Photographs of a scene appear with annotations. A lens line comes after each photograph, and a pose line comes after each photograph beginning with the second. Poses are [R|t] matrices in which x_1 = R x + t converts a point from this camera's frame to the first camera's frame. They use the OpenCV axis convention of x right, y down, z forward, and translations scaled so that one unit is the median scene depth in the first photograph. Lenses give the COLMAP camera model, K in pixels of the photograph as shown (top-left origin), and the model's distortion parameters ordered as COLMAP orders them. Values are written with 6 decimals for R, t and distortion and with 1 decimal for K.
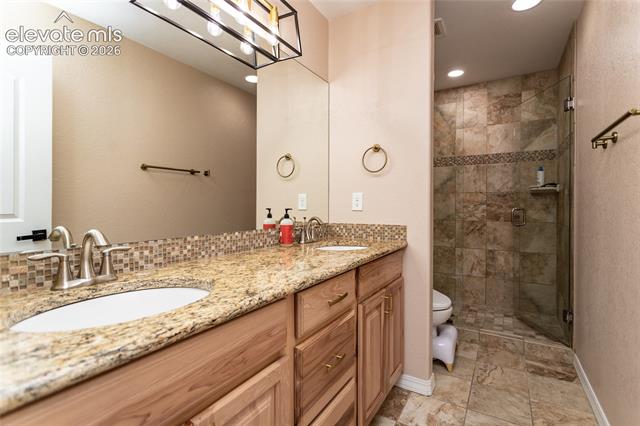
lens RADIAL K [[305.5, 0, 324.1], [0, 305.5, 208.6], [0, 0, 1]] dist [0.002156, -0.000436]
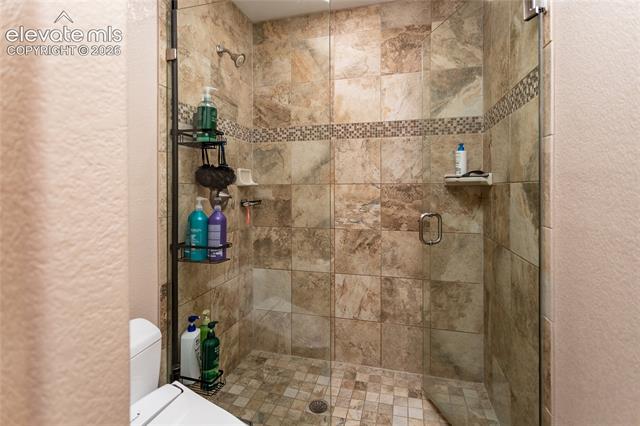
lens RADIAL K [[305.5, 0, 304.1], [0, 305.5, 183.6], [0, 0, 1]] dist [0.002156, -0.000436]
pose [[0.977102, -0.000041, 0.212772, 0.250243], [0.002982, 0.999904, -0.013502, -0.045521], [-0.212751, 0.013827, 0.977009, 0.433382]]
